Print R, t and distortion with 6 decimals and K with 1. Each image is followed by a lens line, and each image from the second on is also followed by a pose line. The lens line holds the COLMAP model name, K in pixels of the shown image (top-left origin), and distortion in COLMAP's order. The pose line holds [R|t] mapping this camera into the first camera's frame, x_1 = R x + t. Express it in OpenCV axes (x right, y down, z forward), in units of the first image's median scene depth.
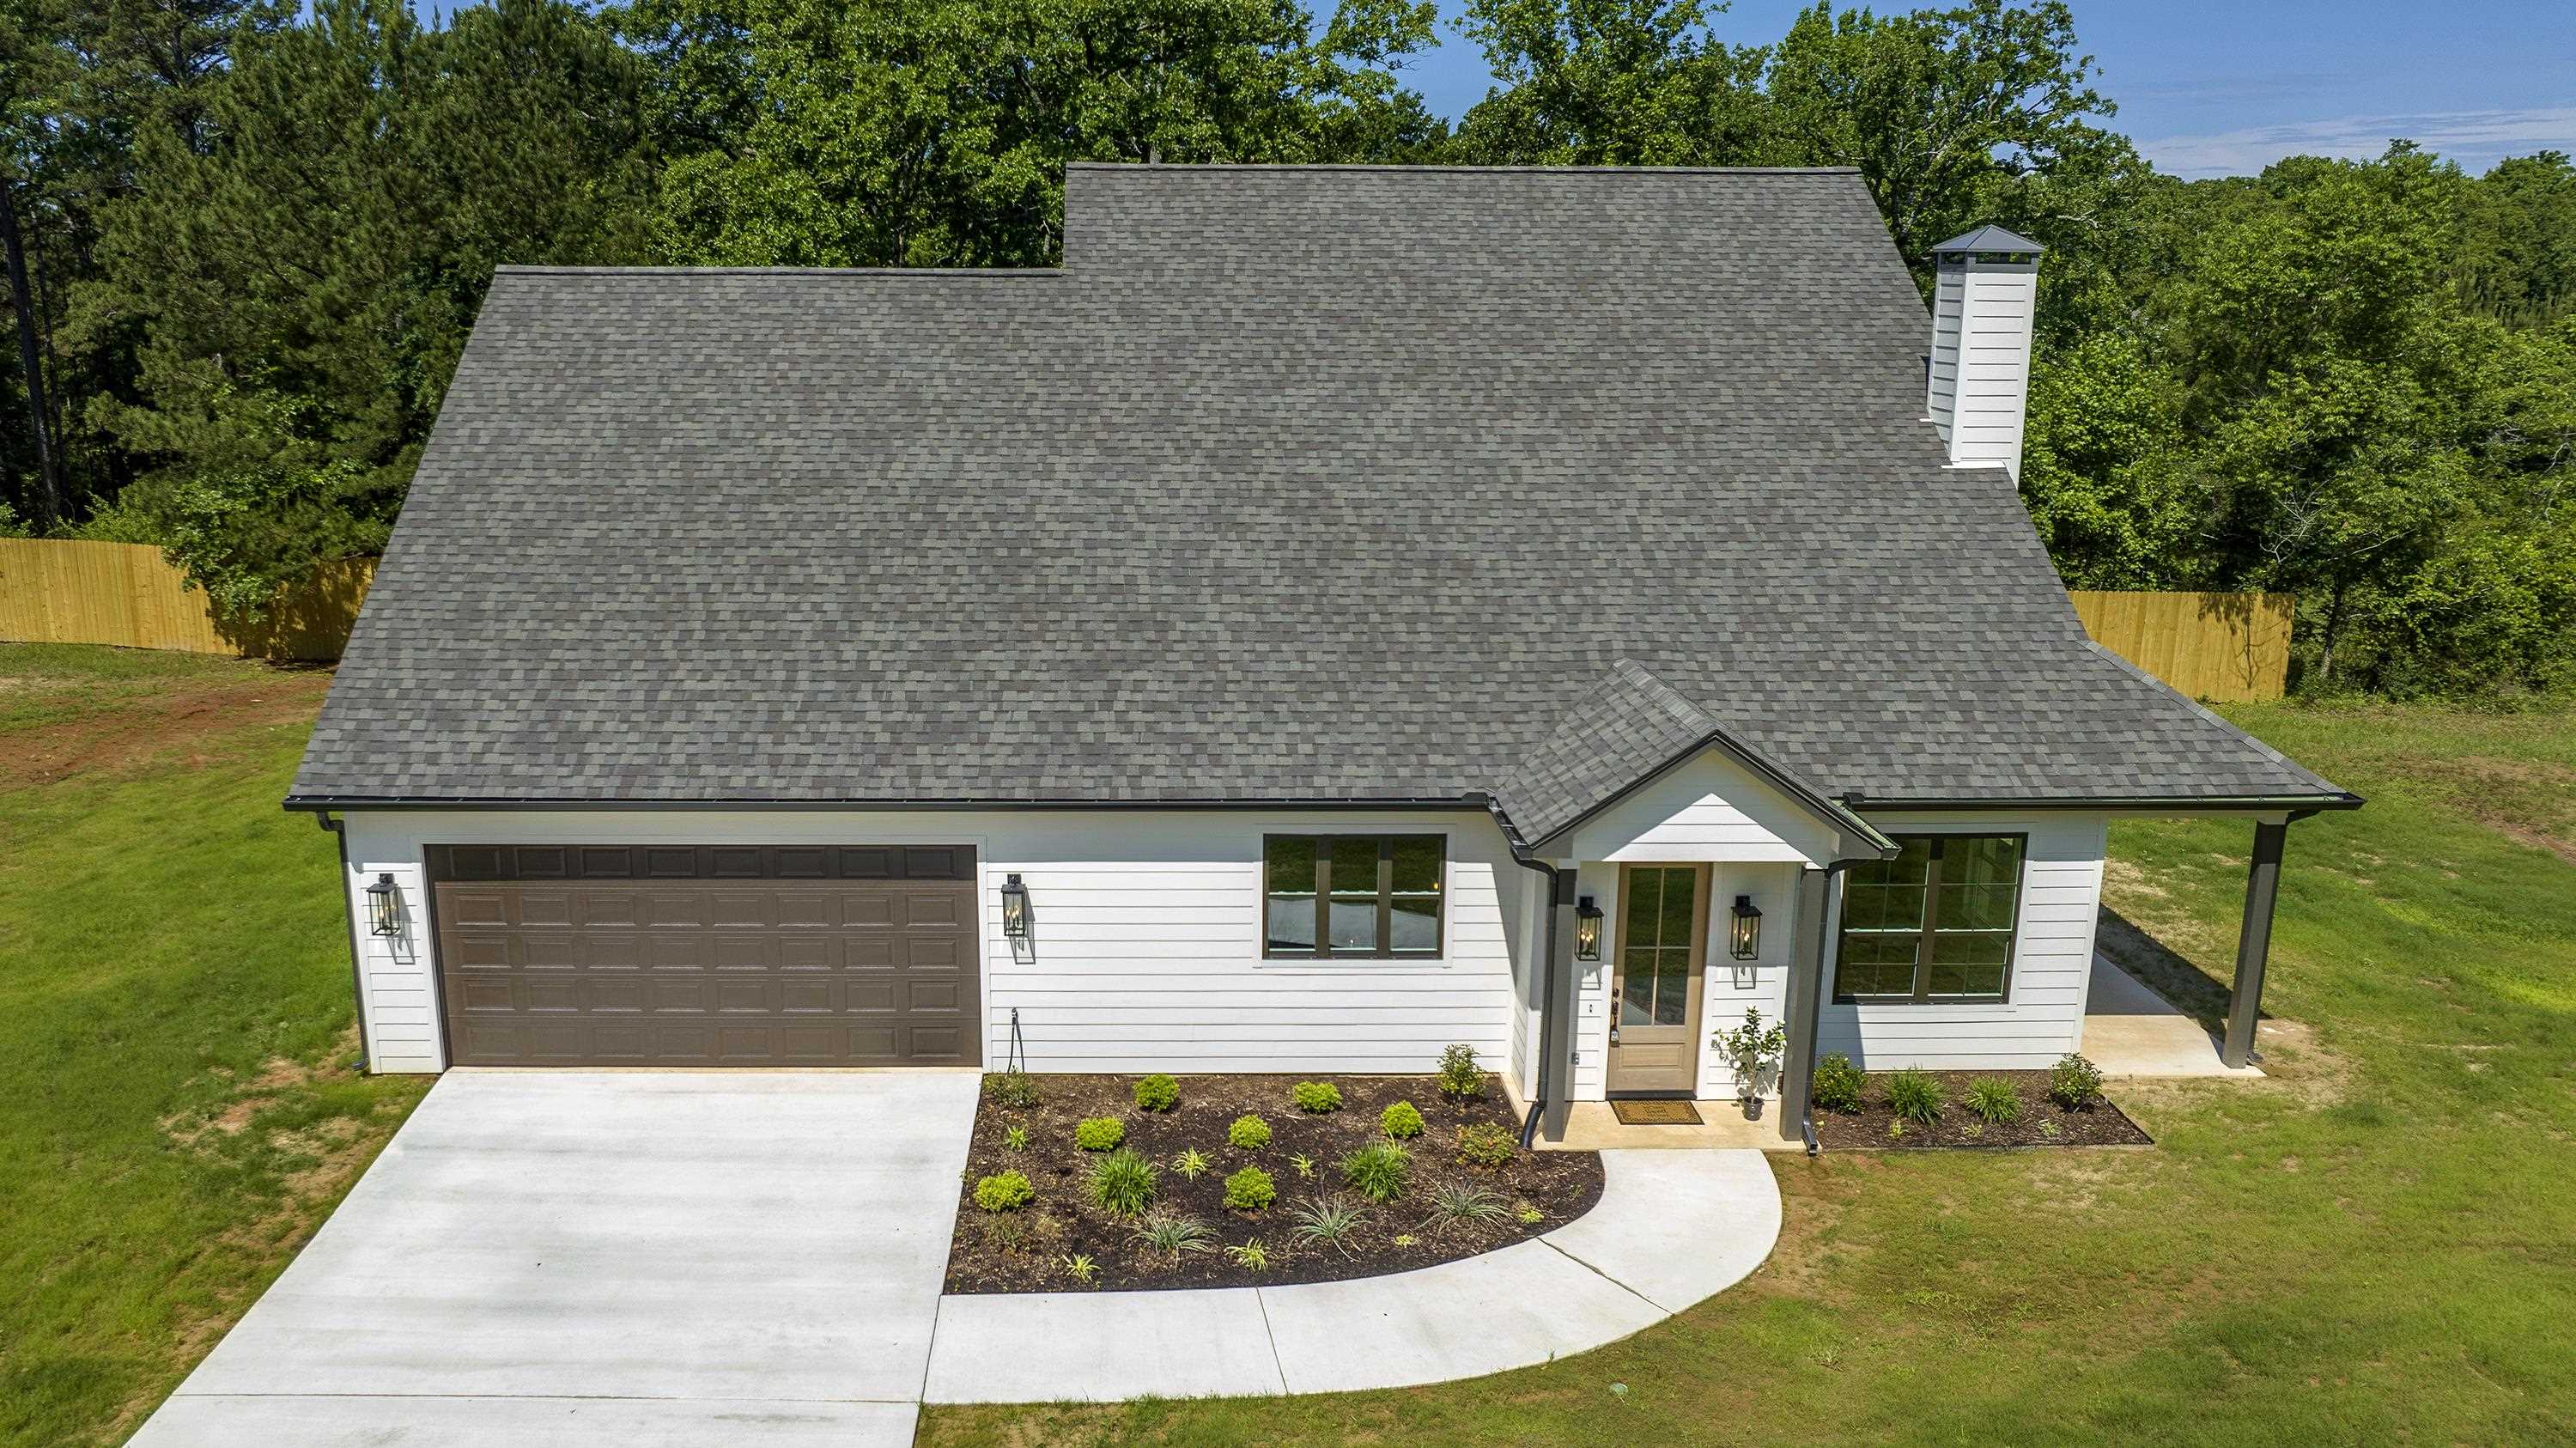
lens RADIAL K [[1832.3, 0, 1288.0], [0, 1832.3, 724.0], [0, 0, 1]] dist [-0.009270, -0.004349]
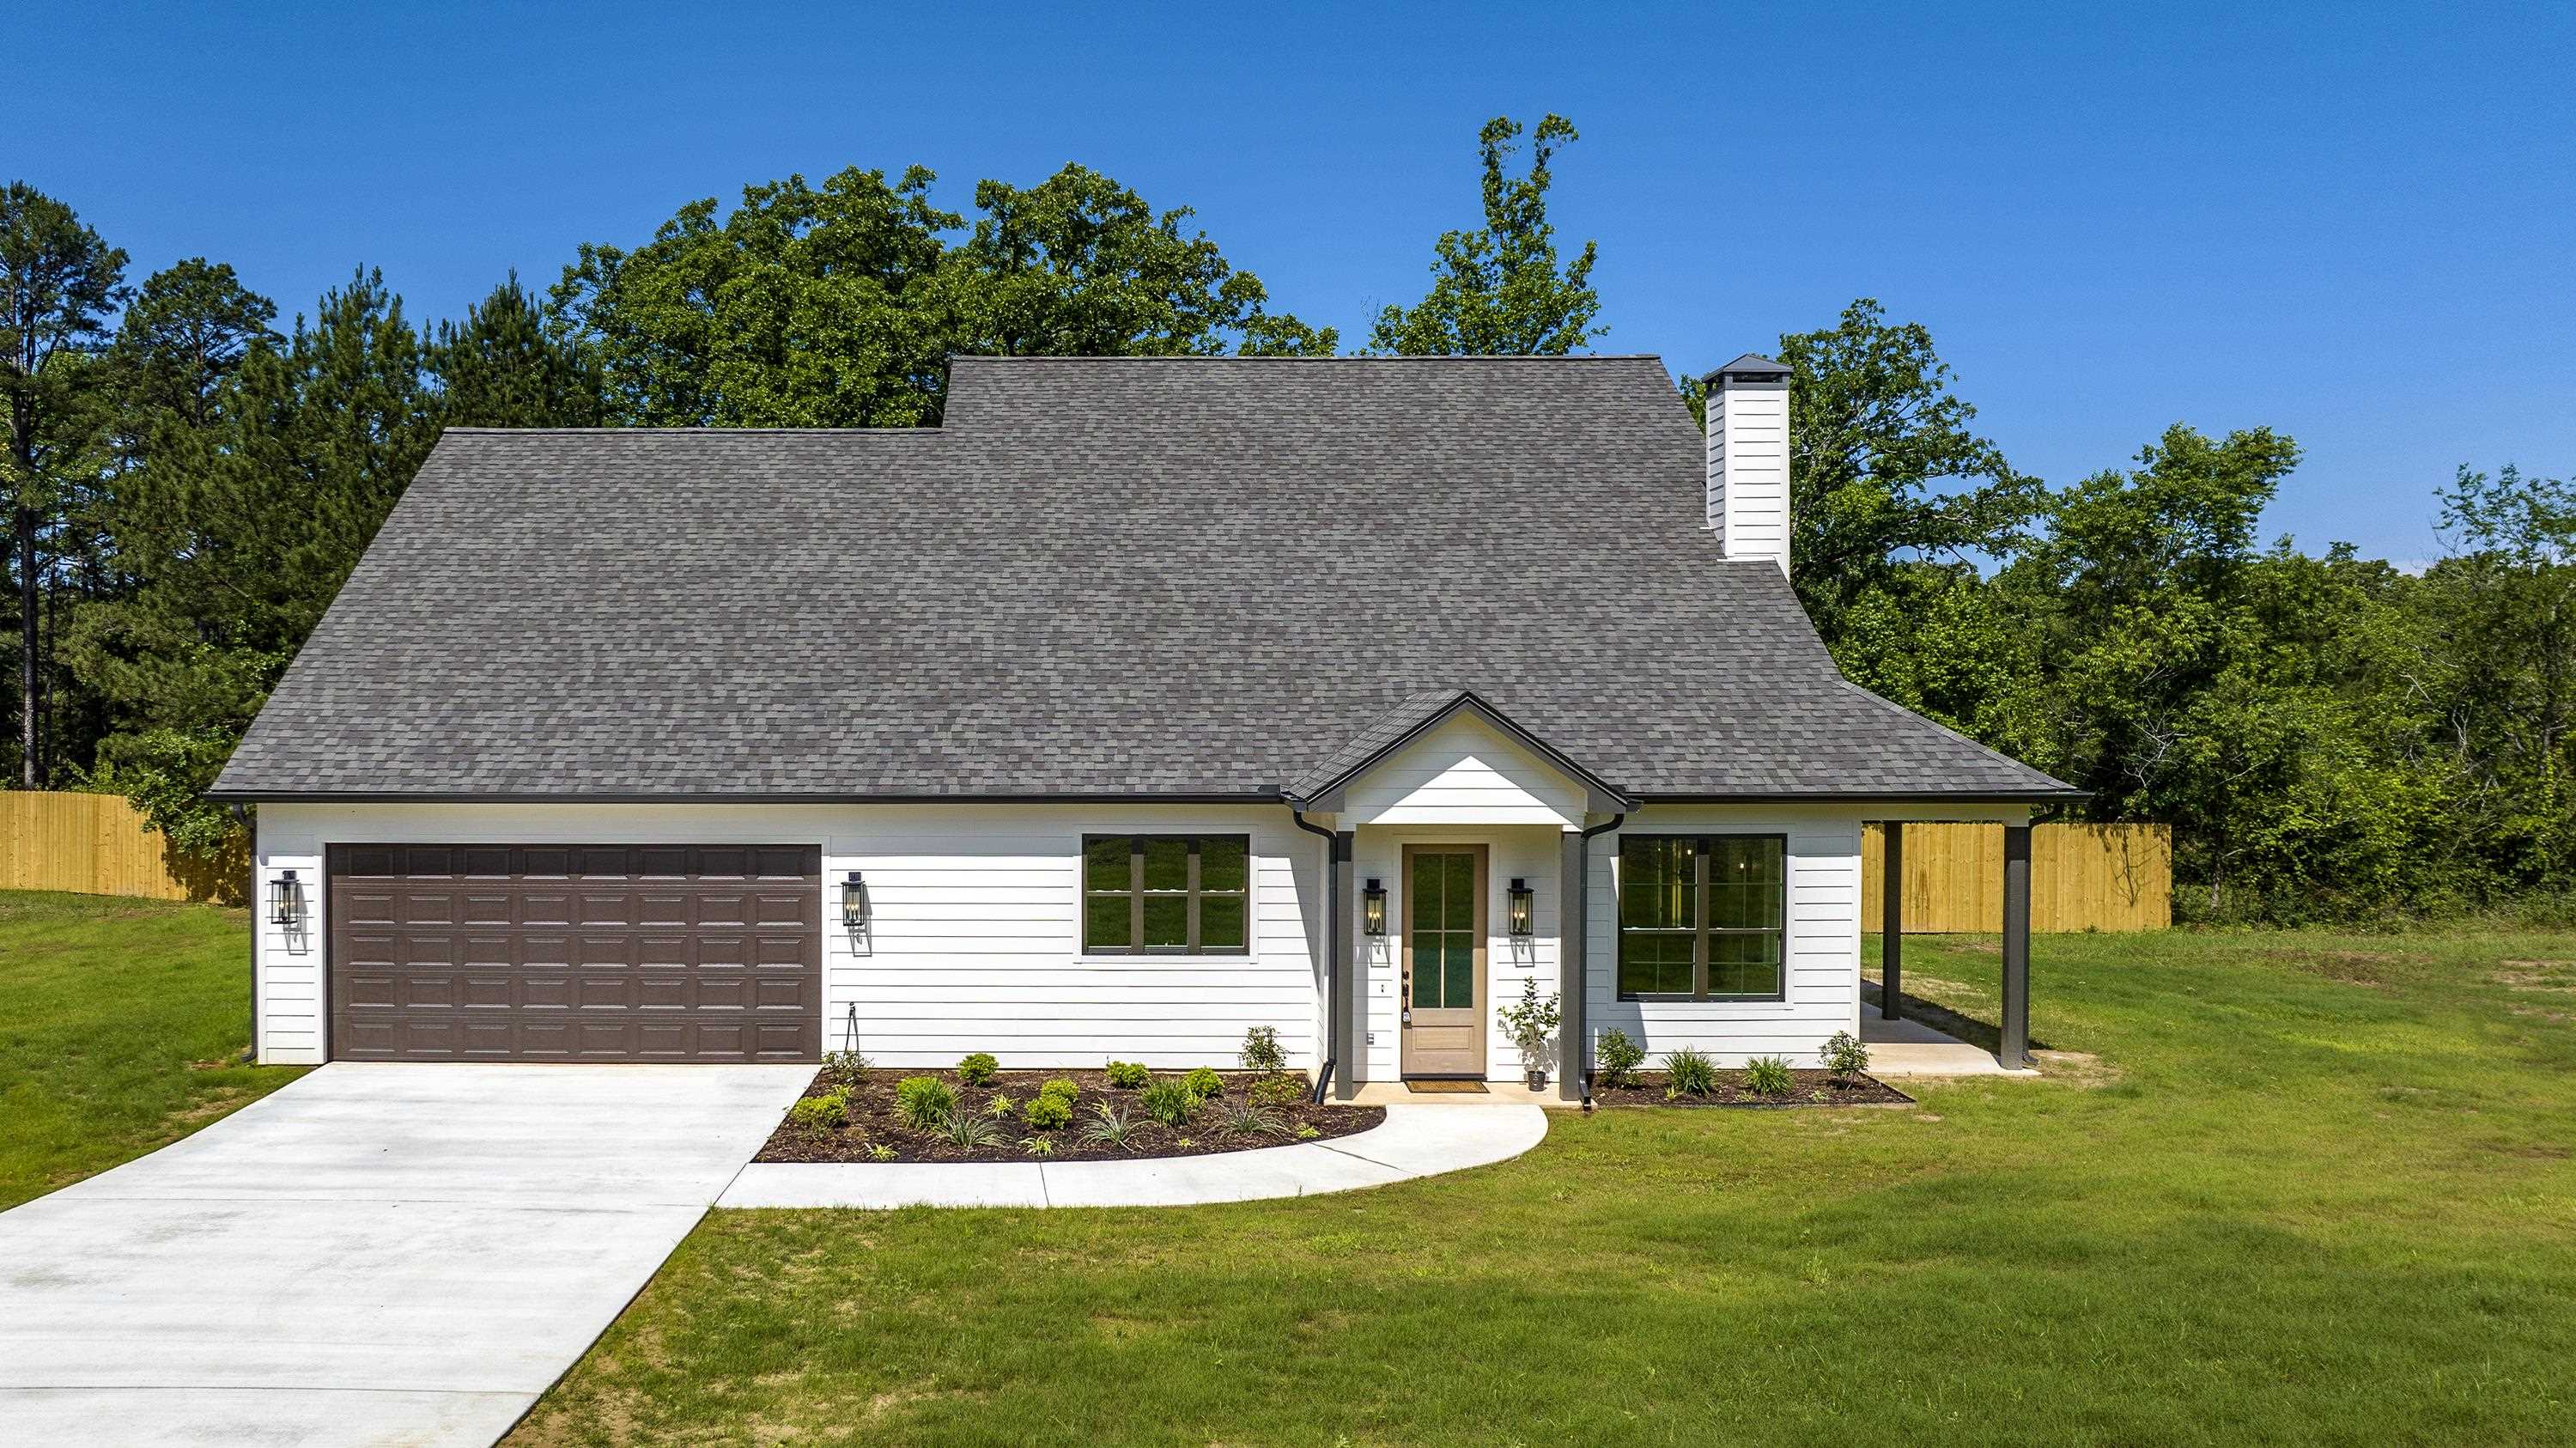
lens RADIAL K [[1853.8, 0, 1210.7], [0, 1853.8, 726.7], [0, 0, 1]] dist [0.007382, -0.053380]
pose [[0.999659, -0.009044, -0.024477, 0.089189], [0.003501, 0.976015, -0.217676, 0.233203], [0.025859, 0.217517, 0.975714, -0.095348]]
